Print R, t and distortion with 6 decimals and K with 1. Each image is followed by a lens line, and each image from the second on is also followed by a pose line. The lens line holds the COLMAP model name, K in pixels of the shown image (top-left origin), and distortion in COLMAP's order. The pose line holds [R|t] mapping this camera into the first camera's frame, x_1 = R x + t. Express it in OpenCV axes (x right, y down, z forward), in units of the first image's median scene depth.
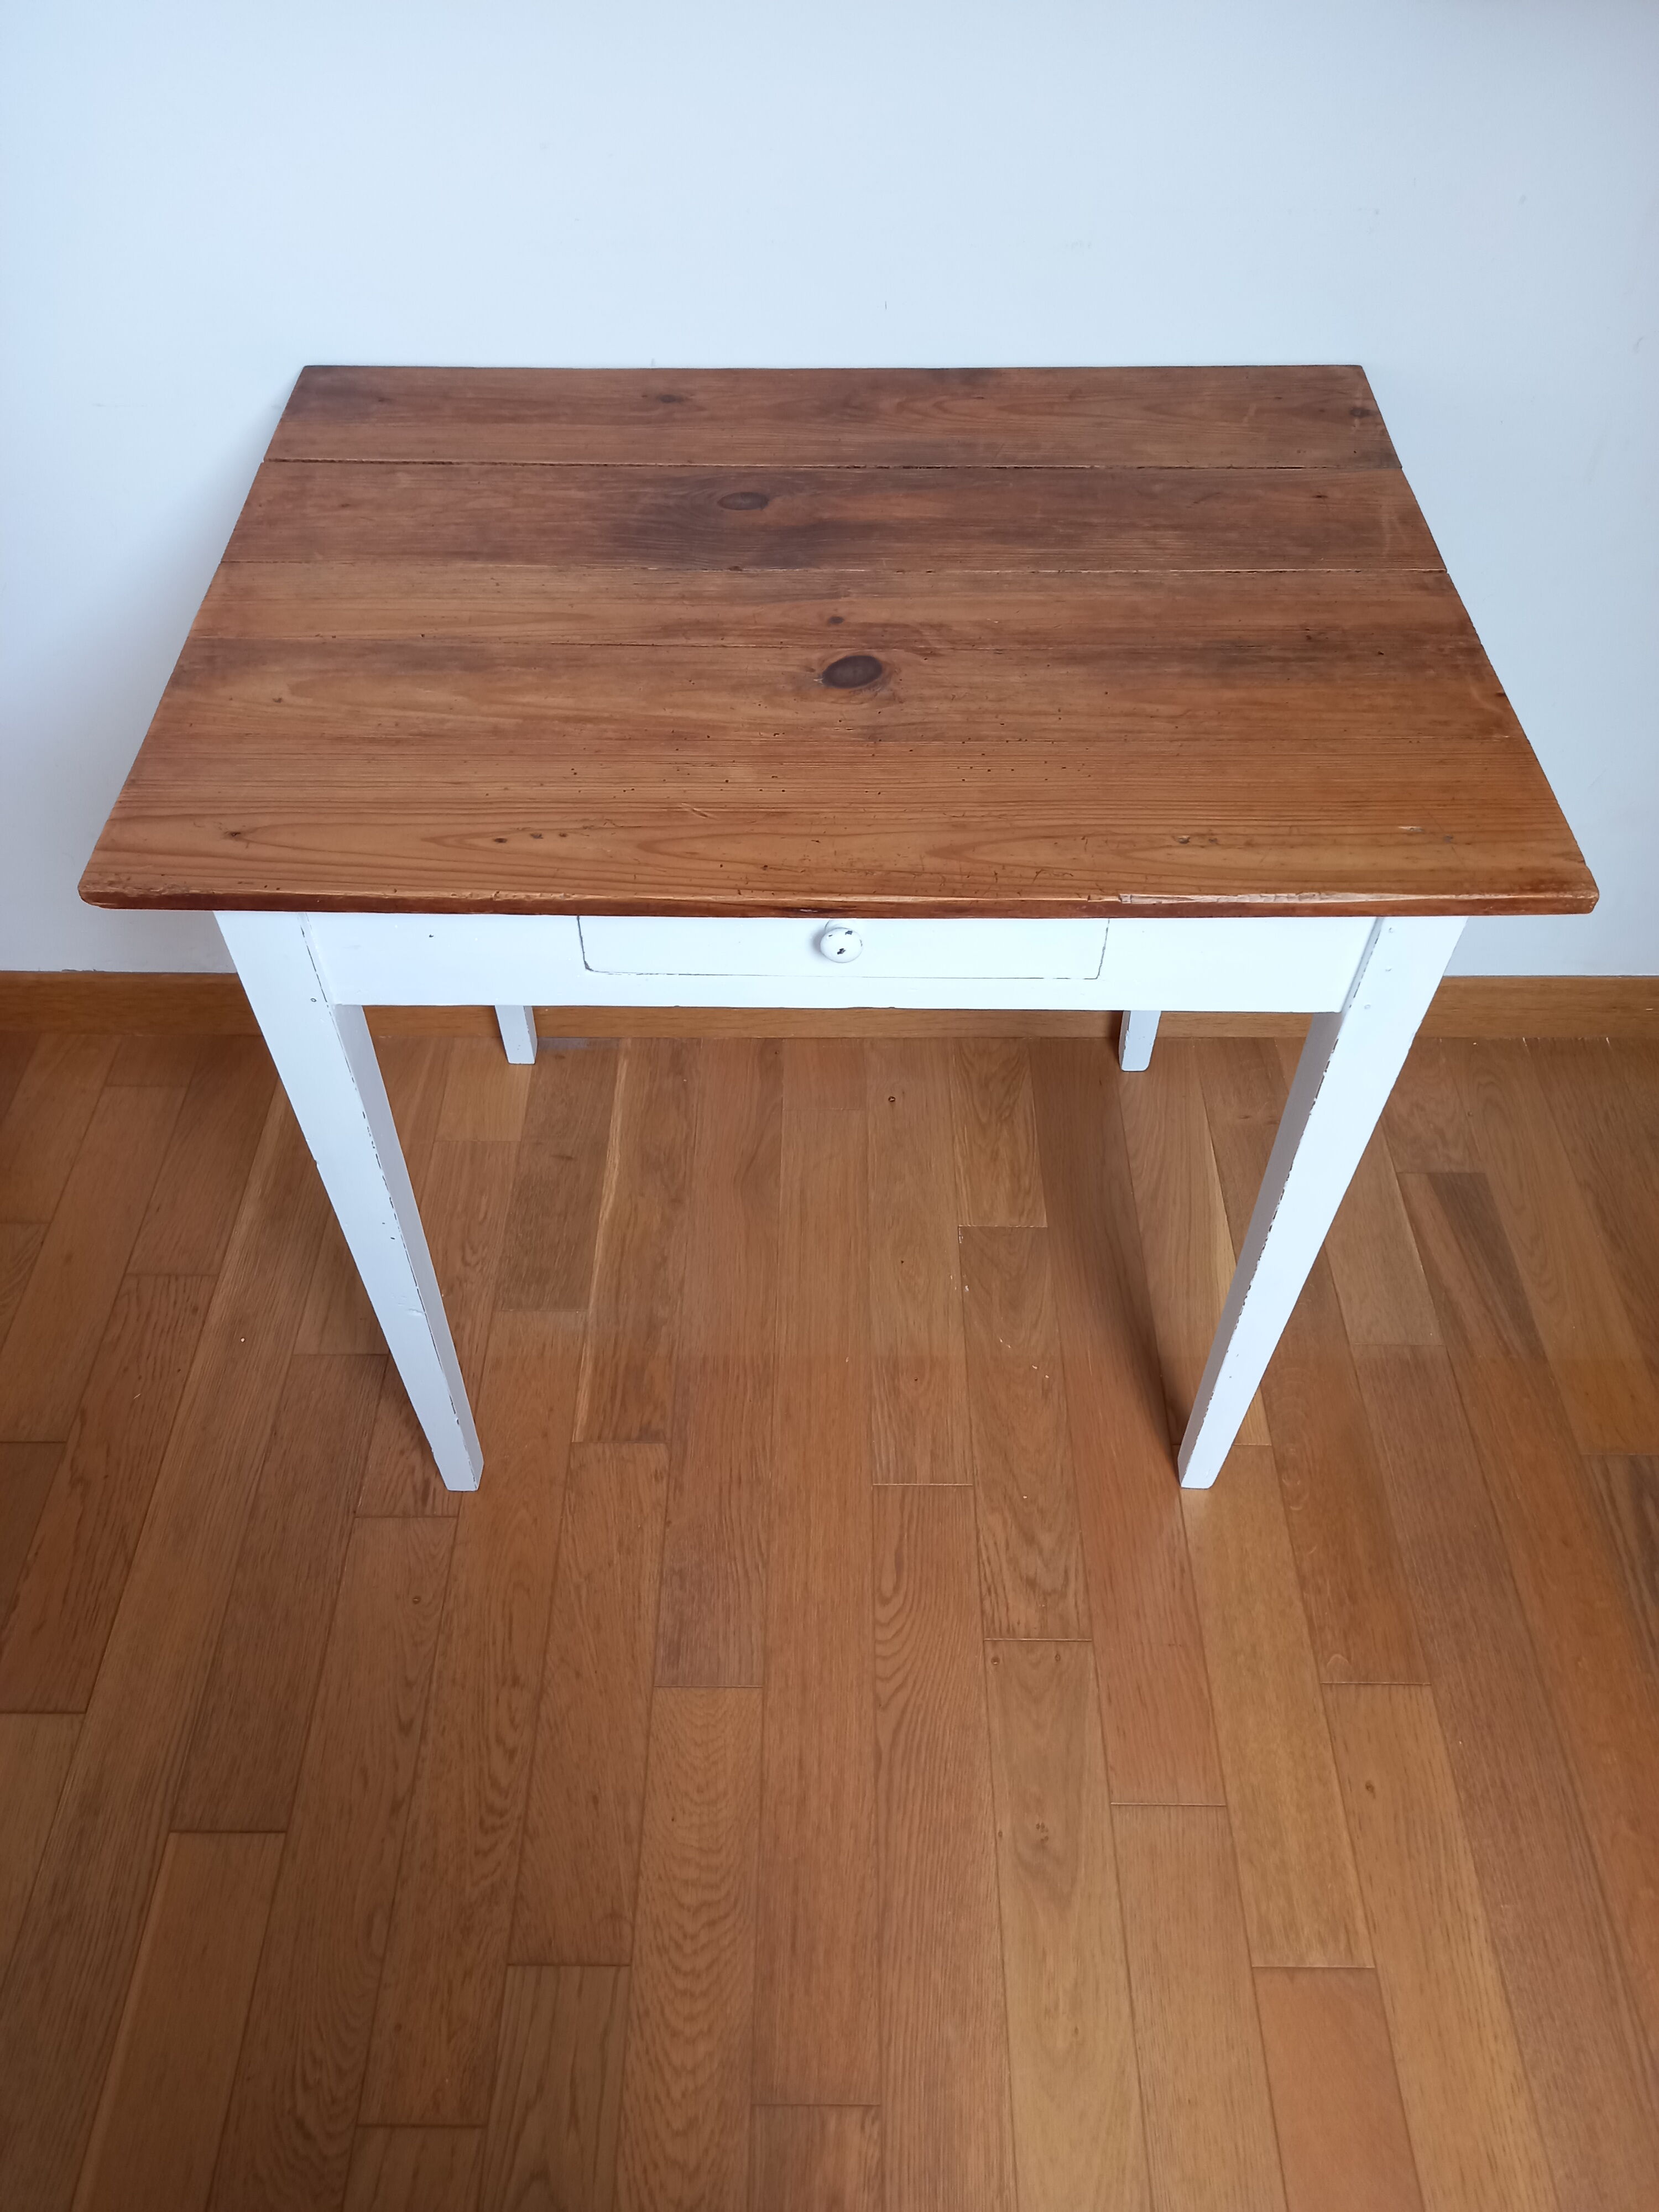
lens RADIAL K [[1606.8, 0, 851.5], [0, 1606.8, 1043.9], [0, 0, 1]] dist [0.023652, -0.013448]
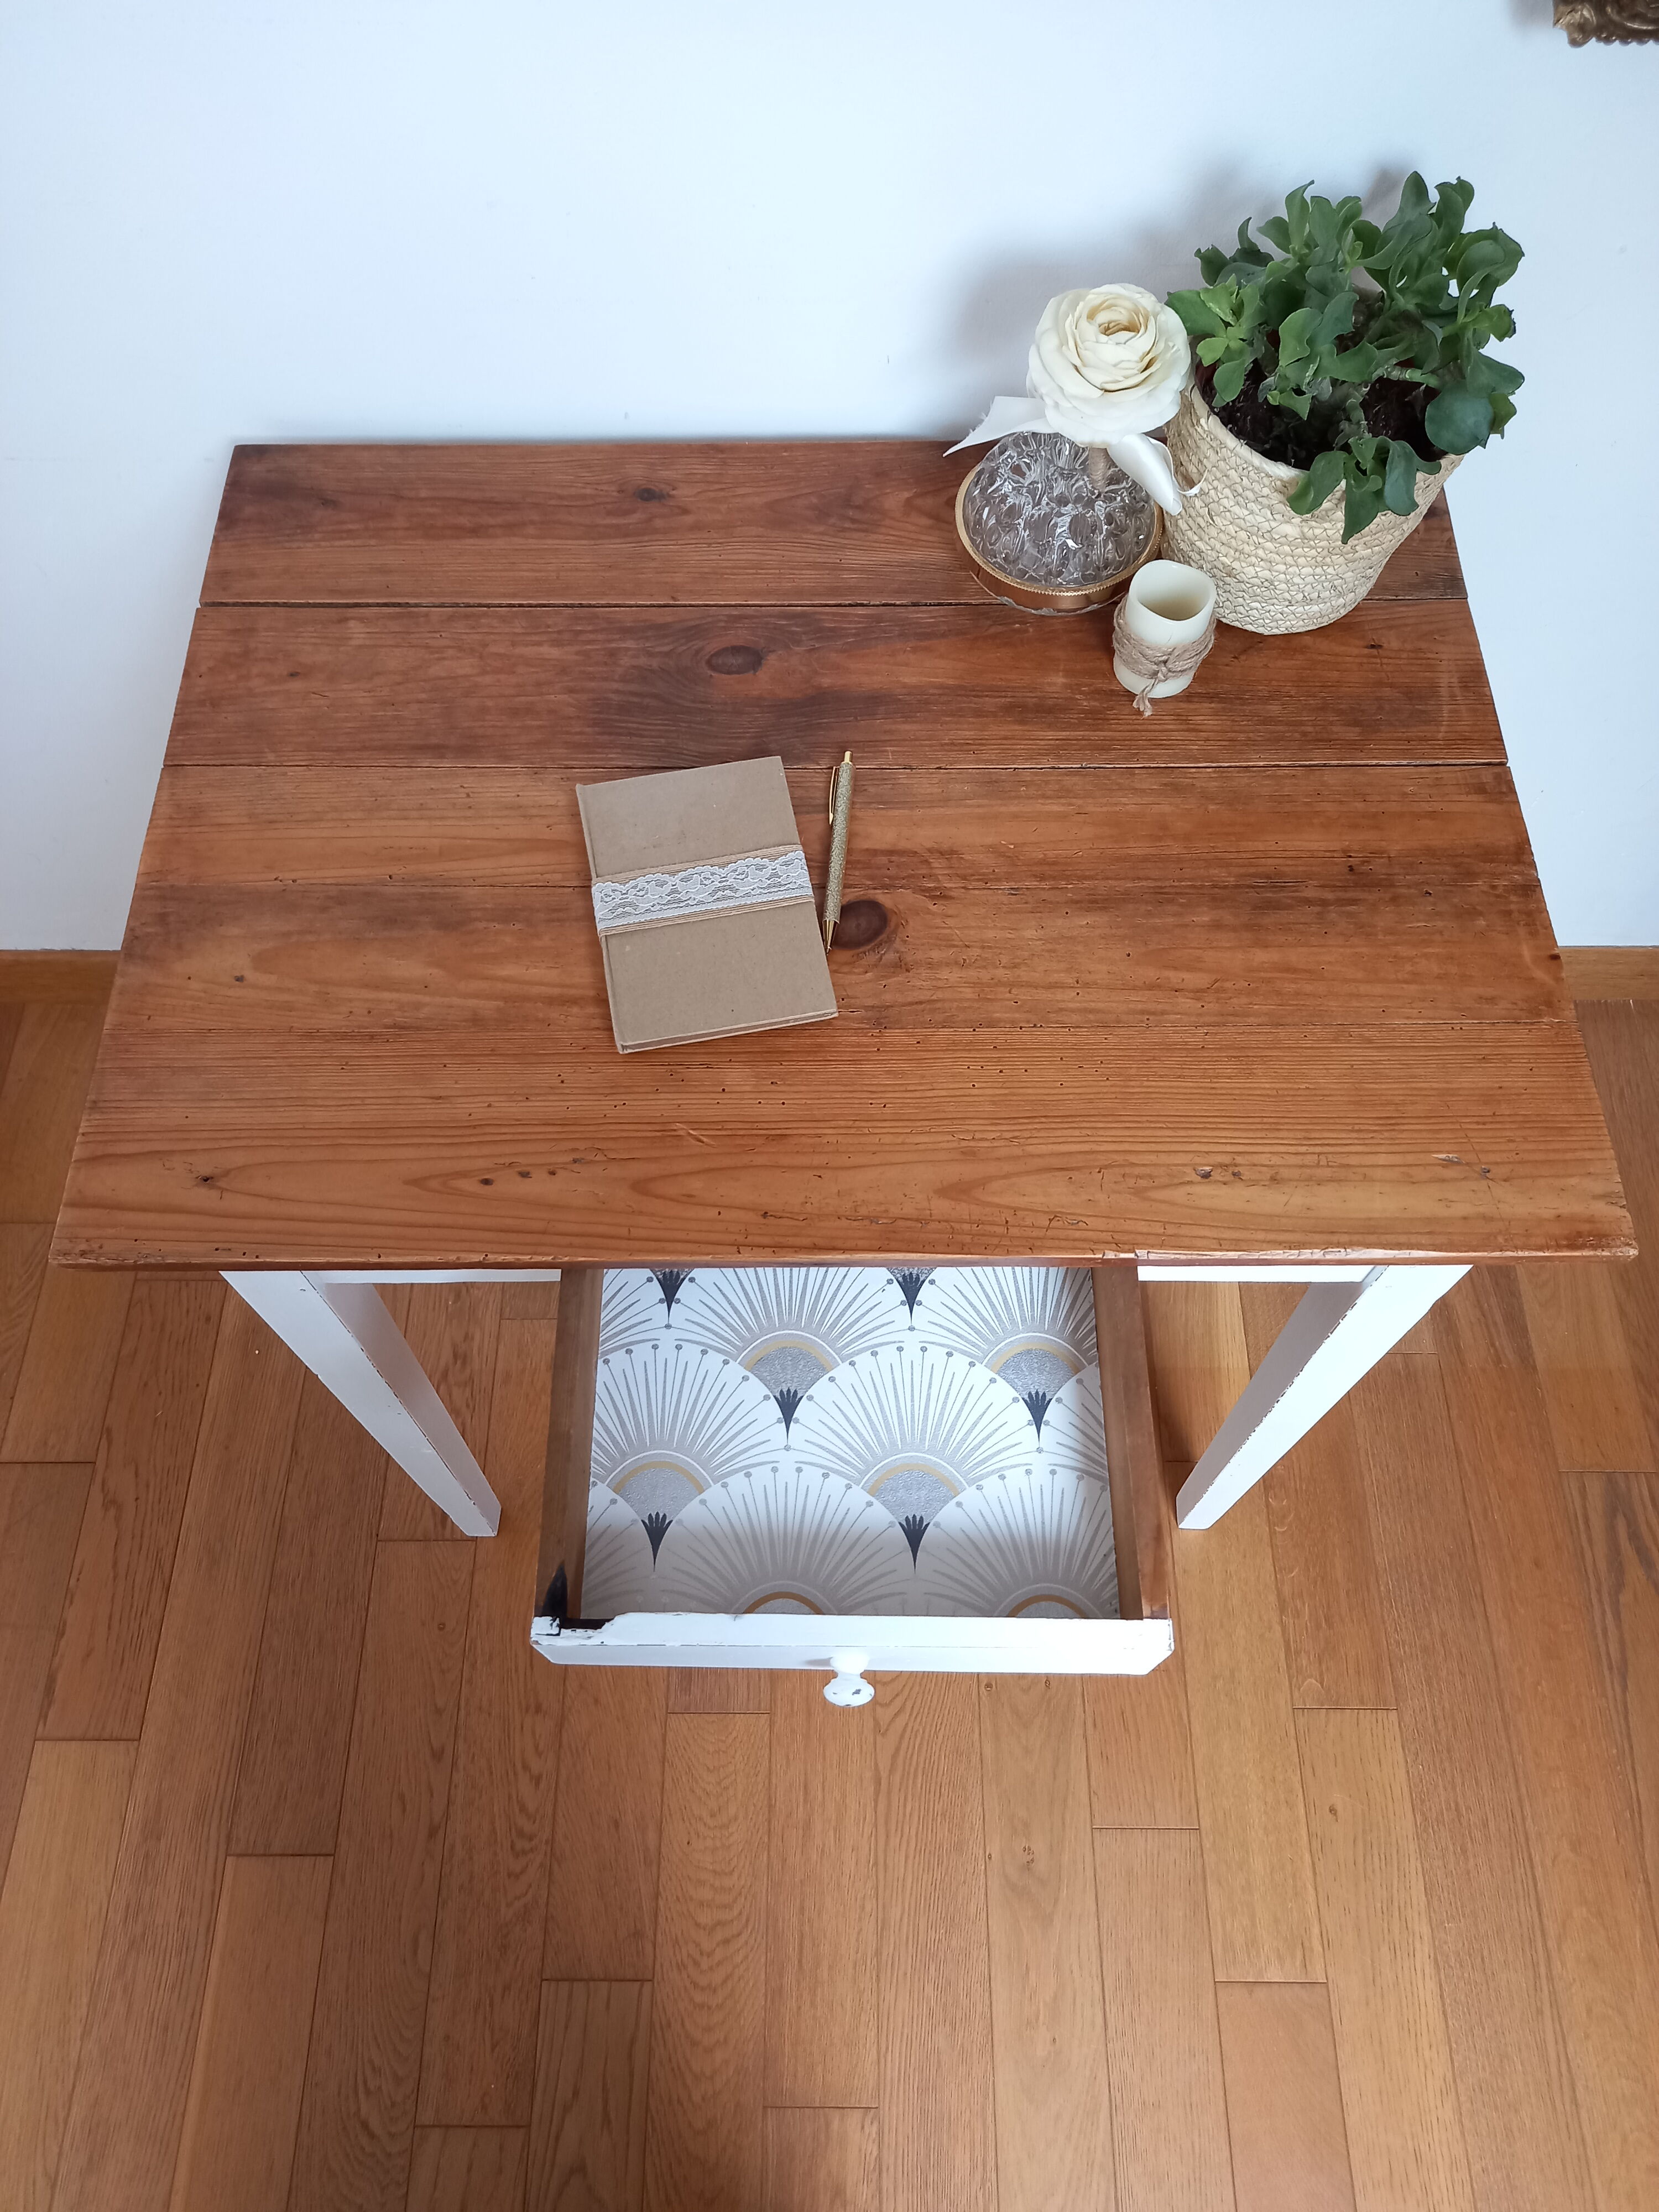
lens RADIAL K [[1606.8, 0, 840.6], [0, 1606.8, 1086.5], [0, 0, 1]] dist [0.023652, -0.013448]
pose [[0.999980, 0.000601, -0.006365, -0.001724], [0.000851, 0.974182, 0.225760, -0.287627], [0.006336, -0.225761, 0.974162, 0.063188]]
